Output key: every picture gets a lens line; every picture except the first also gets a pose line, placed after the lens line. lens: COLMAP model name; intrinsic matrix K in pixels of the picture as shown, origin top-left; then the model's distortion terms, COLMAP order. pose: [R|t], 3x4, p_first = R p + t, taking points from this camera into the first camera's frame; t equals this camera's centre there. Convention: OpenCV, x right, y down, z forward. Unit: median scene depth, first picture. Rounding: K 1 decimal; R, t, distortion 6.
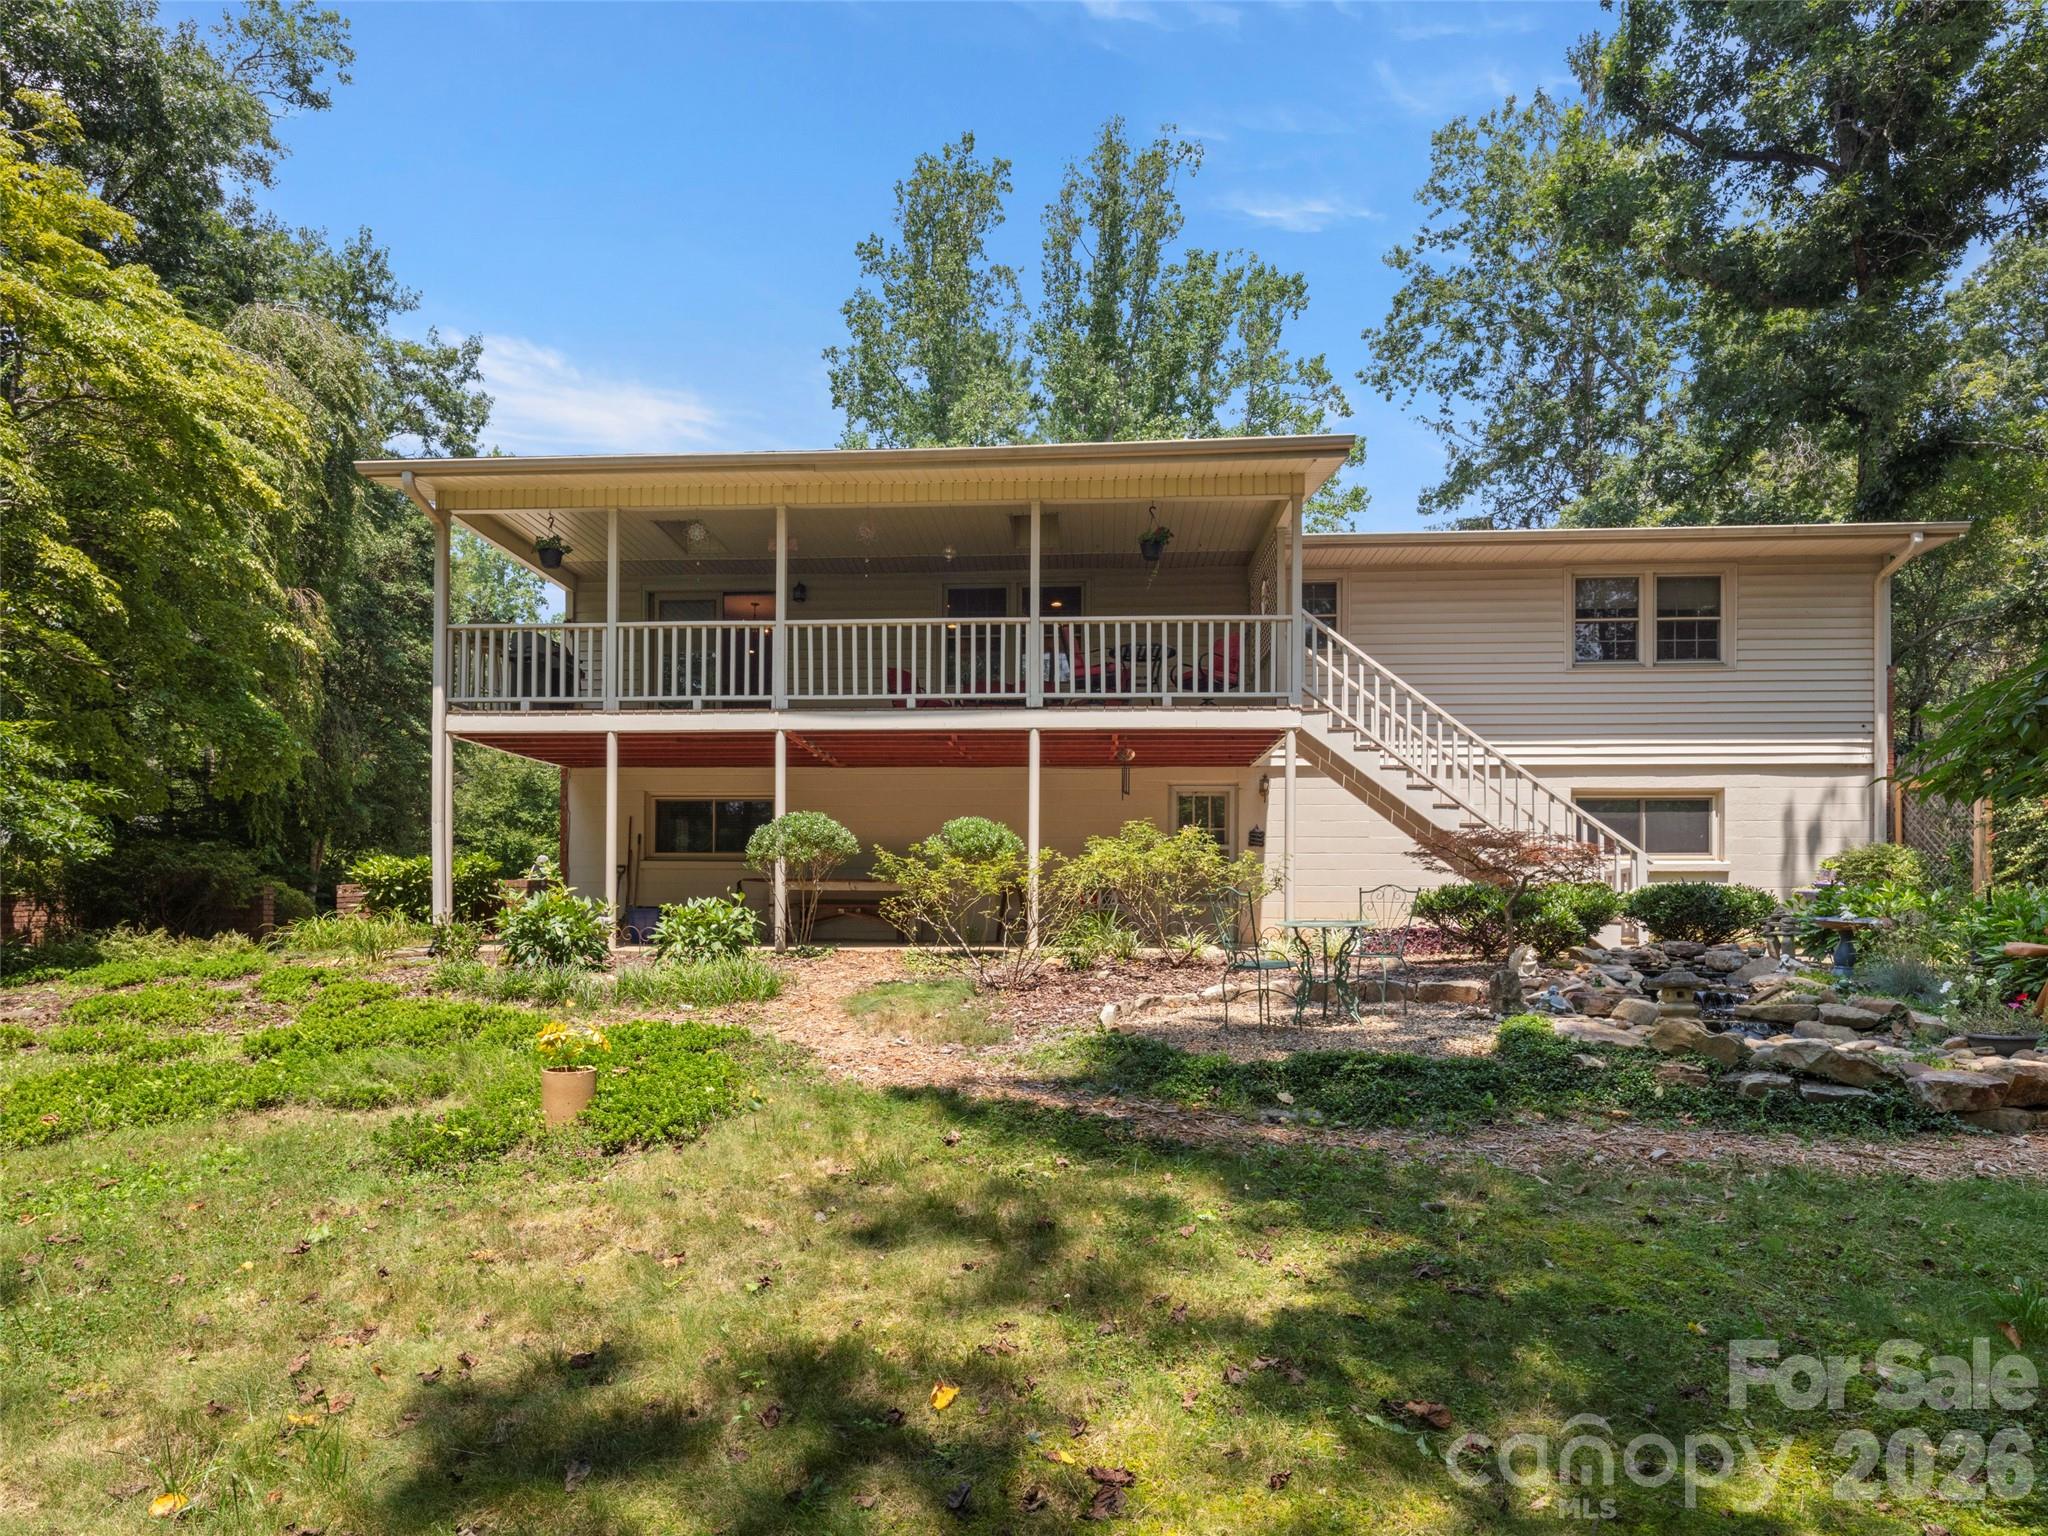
lens RADIAL K [[1120.4, 0, 1002.0], [0, 1120.4, 920.8], [0, 0, 1]] dist [0.001605, -0.002489]
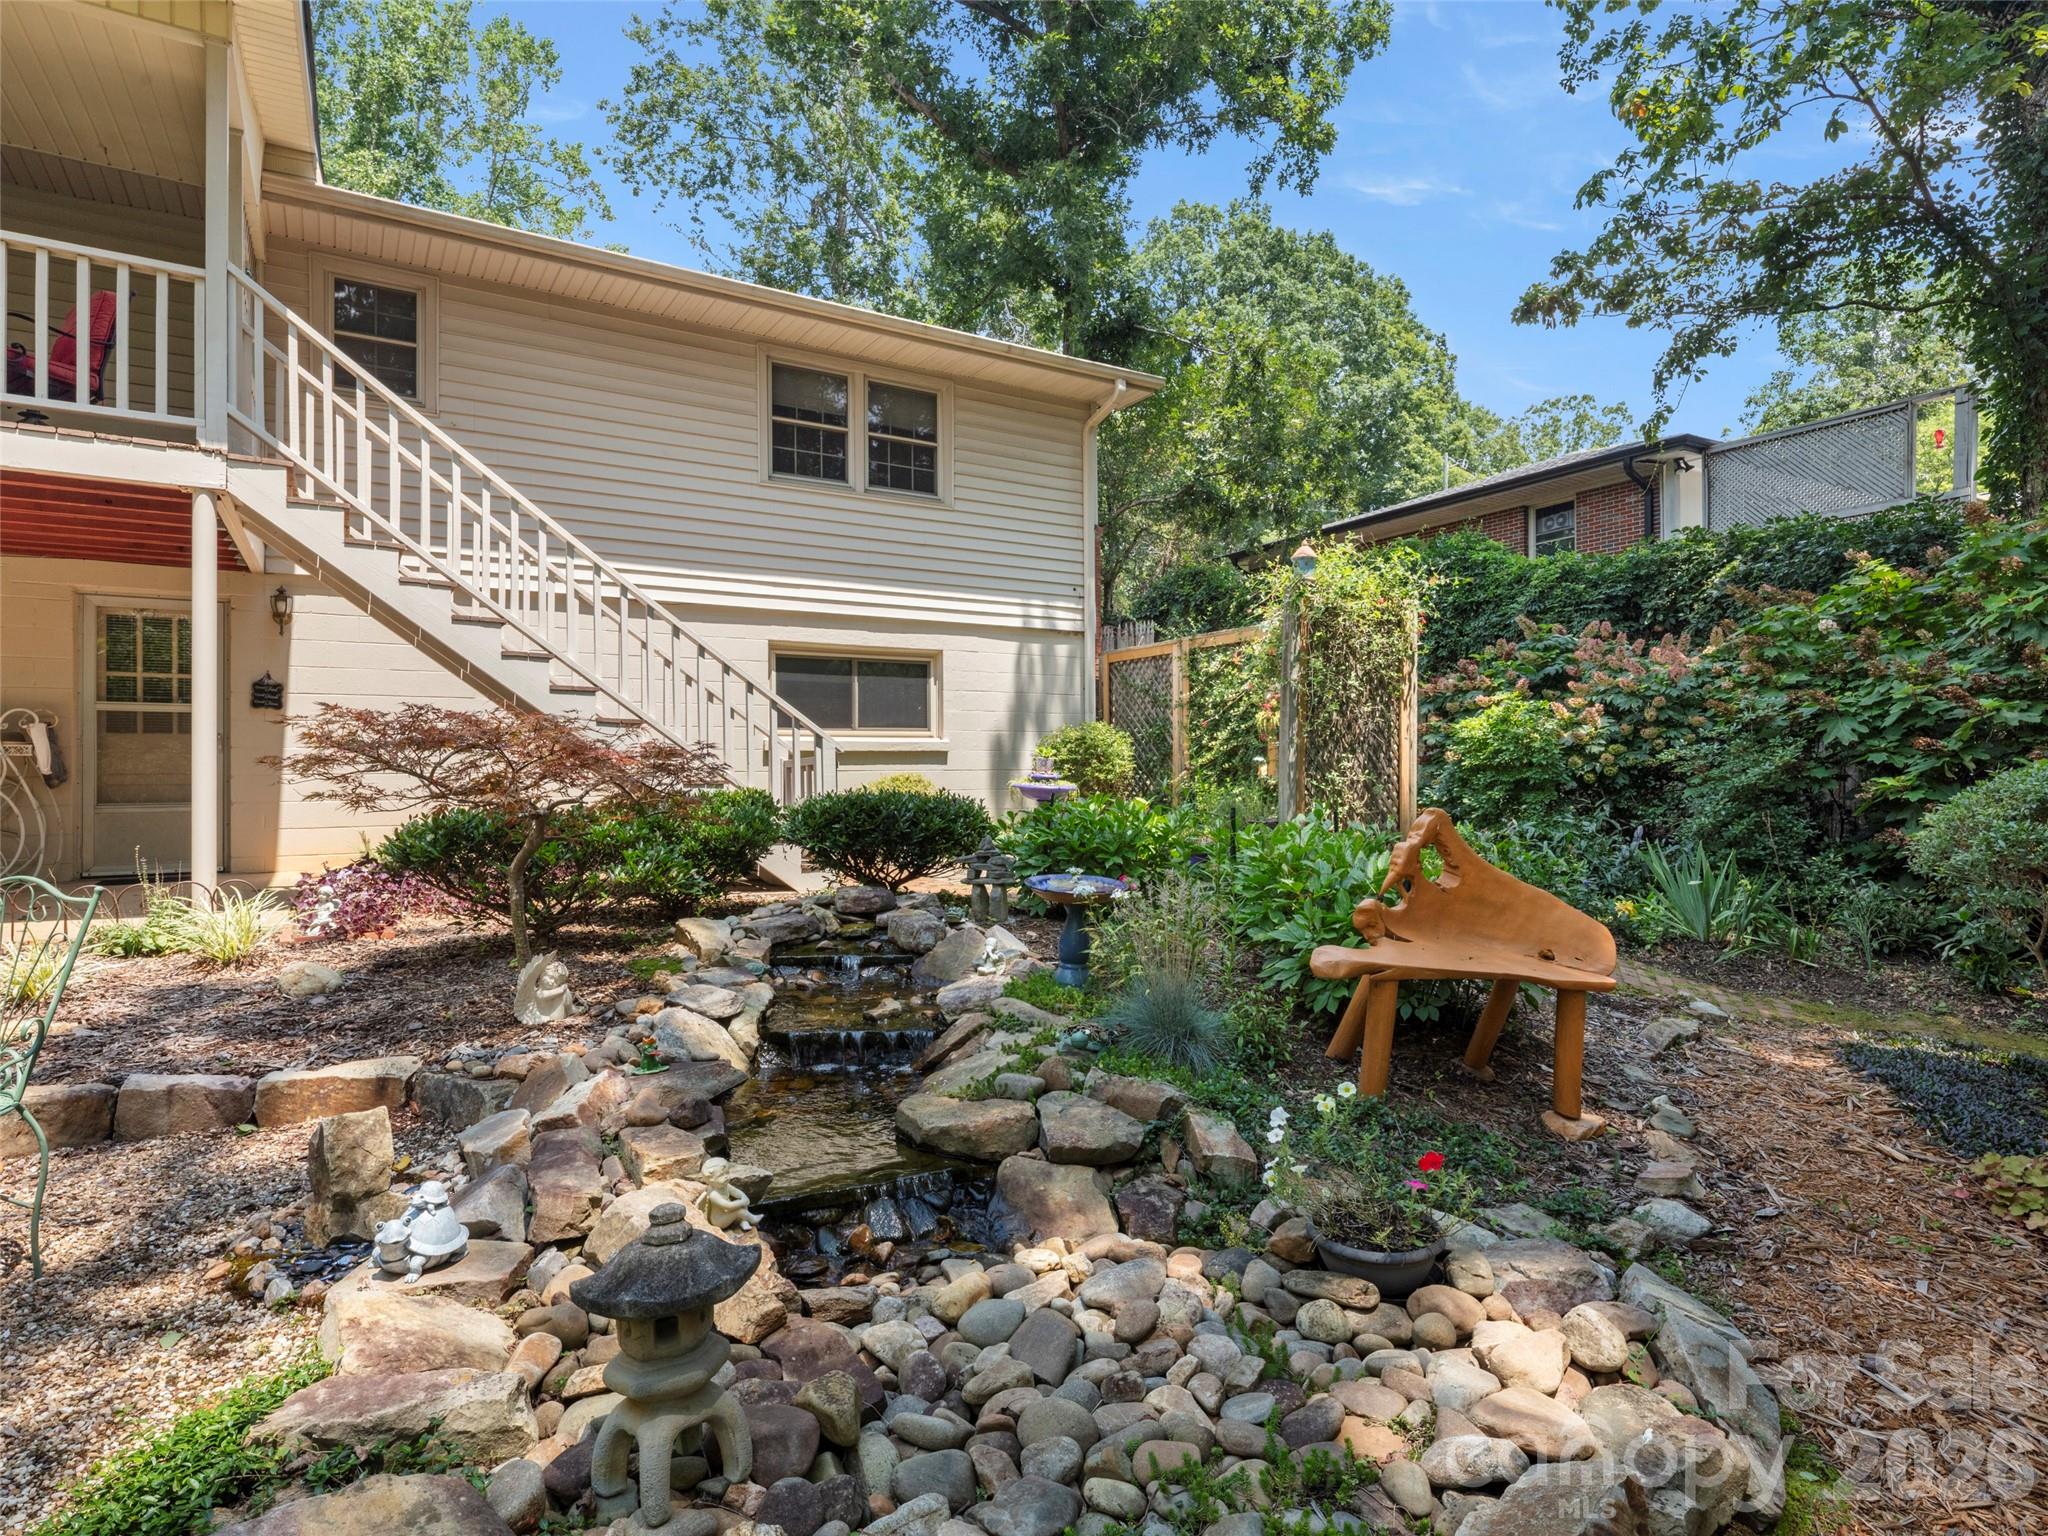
lens RADIAL K [[1120.4, 0, 1037.6], [0, 1120.4, 768.3], [0, 0, 1]] dist [0.001605, -0.002489]
pose [[0.806730, -0.010929, 0.590819, 0.212437], [0.010288, 0.999937, 0.004449, -0.034721], [-0.590830, 0.002489, 0.806792, 0.292443]]
